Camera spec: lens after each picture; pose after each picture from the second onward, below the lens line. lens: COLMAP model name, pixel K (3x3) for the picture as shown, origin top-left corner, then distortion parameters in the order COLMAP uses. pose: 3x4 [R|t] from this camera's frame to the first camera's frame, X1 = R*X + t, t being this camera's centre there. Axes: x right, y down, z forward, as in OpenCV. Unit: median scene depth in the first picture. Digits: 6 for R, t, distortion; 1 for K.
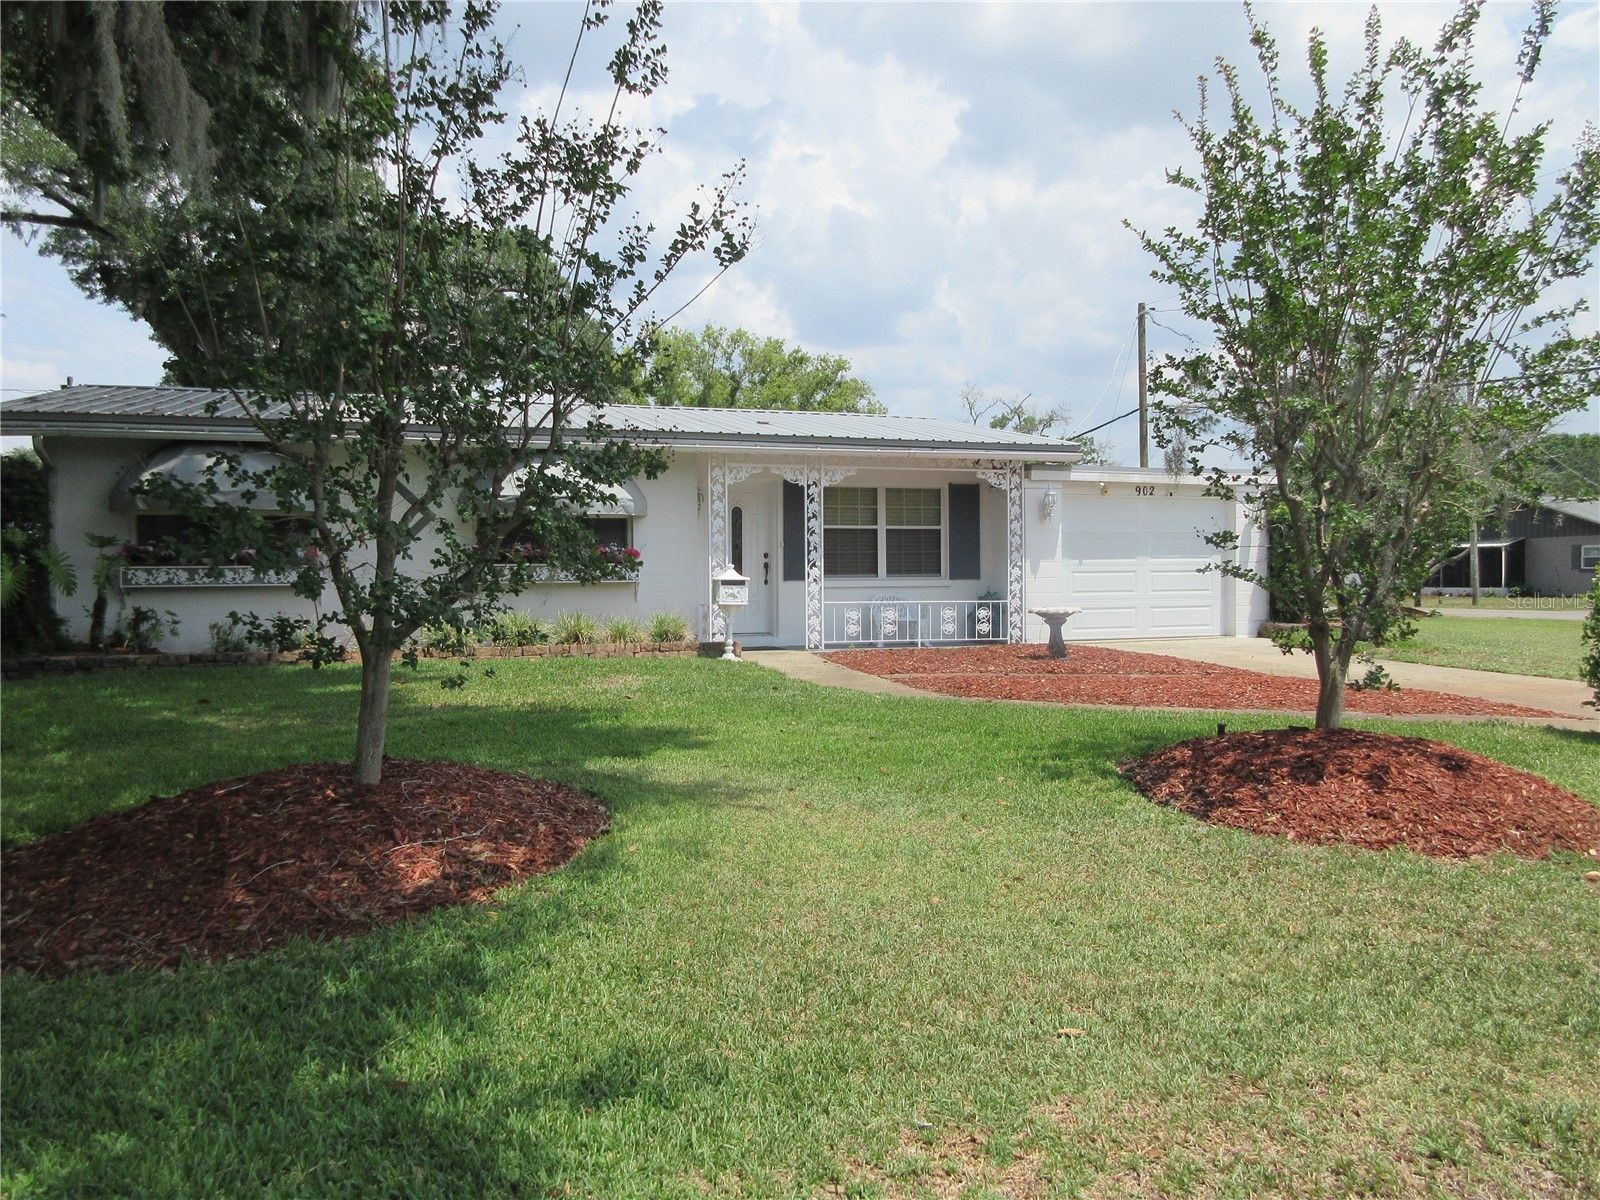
lens RADIAL K [[1199.1, 0, 800.0], [0, 1199.1, 600.0], [0, 0, 1]] dist [0.024196, -0.011698]
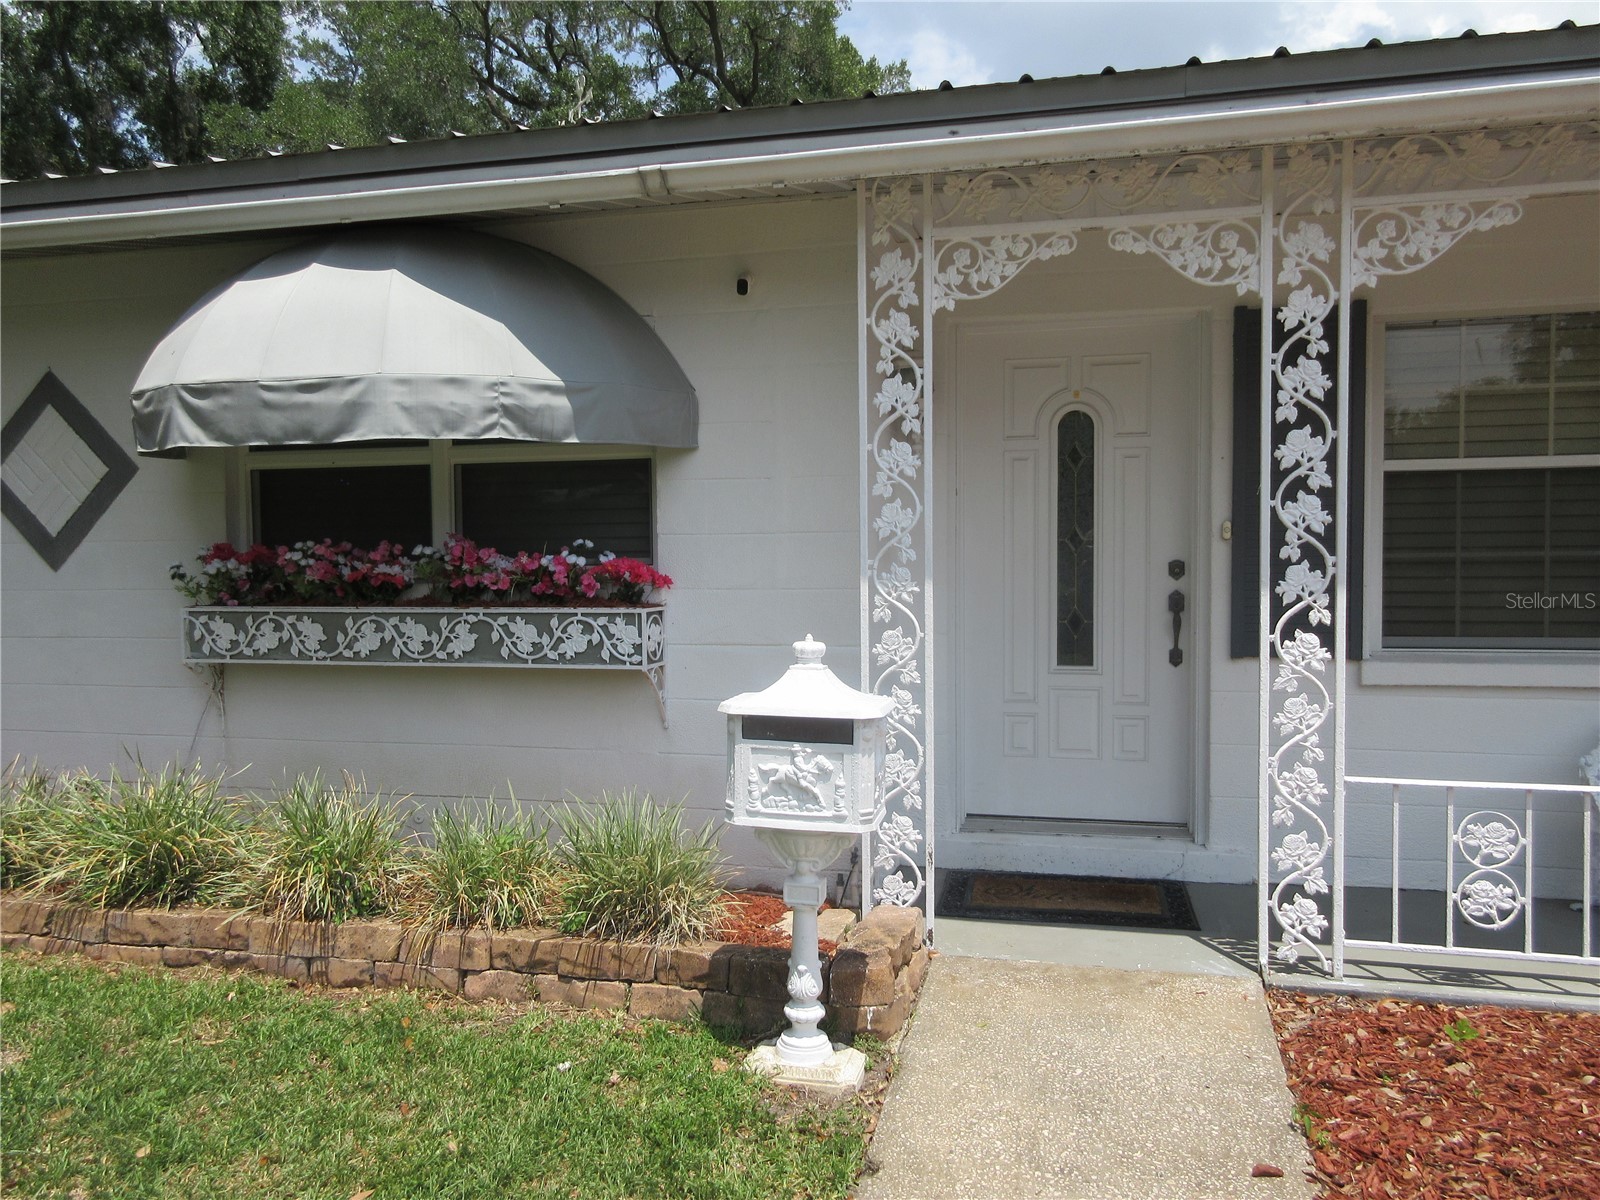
lens RADIAL K [[1199.1, 0, 800.0], [0, 1199.1, 600.0], [0, 0, 1]] dist [0.024196, -0.011698]
pose [[0.858843, 0.020680, -0.511821, 0.046624], [-0.008419, 0.999620, 0.026263, -0.037432], [0.512170, -0.018246, 0.858690, 0.707312]]
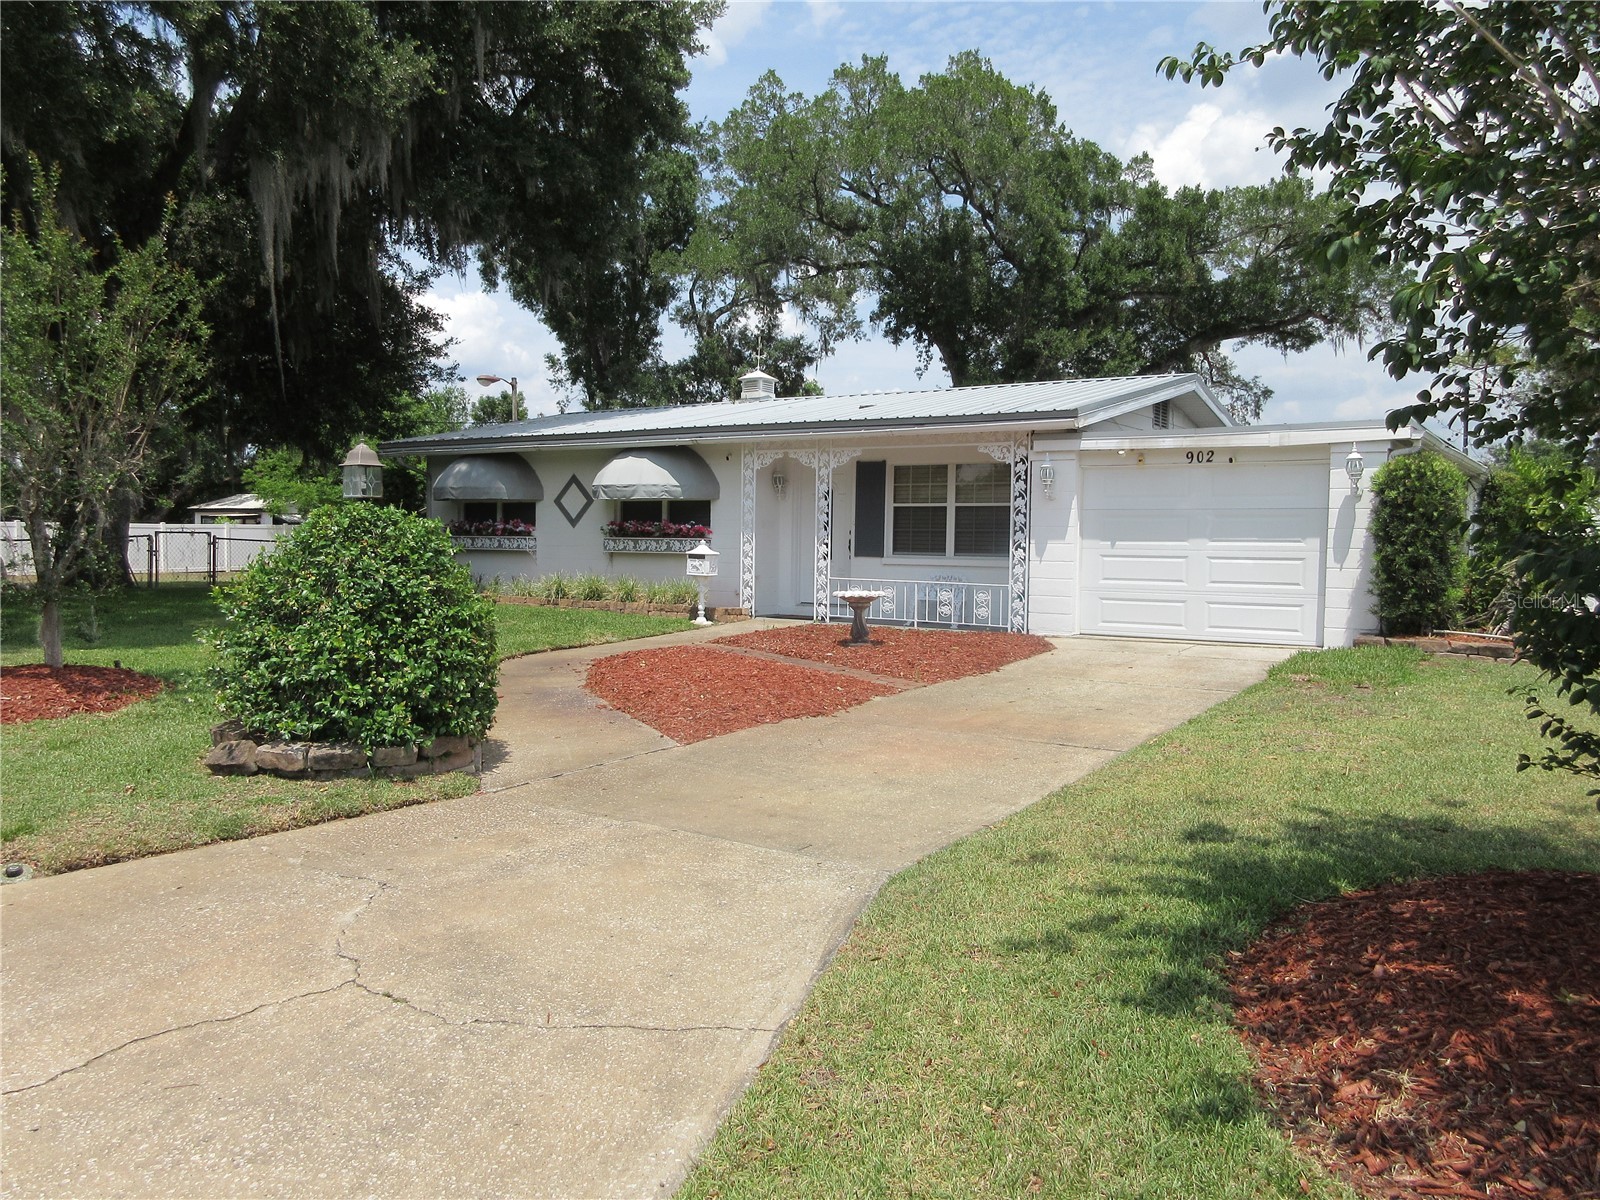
lens RADIAL K [[1199.1, 0, 800.0], [0, 1199.1, 600.0], [0, 0, 1]] dist [0.024196, -0.011698]
pose [[0.634630, 0.054556, -0.770888, 0.783789], [-0.032885, 0.998508, 0.043592, -0.022684], [0.772116, -0.002314, 0.635477, 0.294106]]
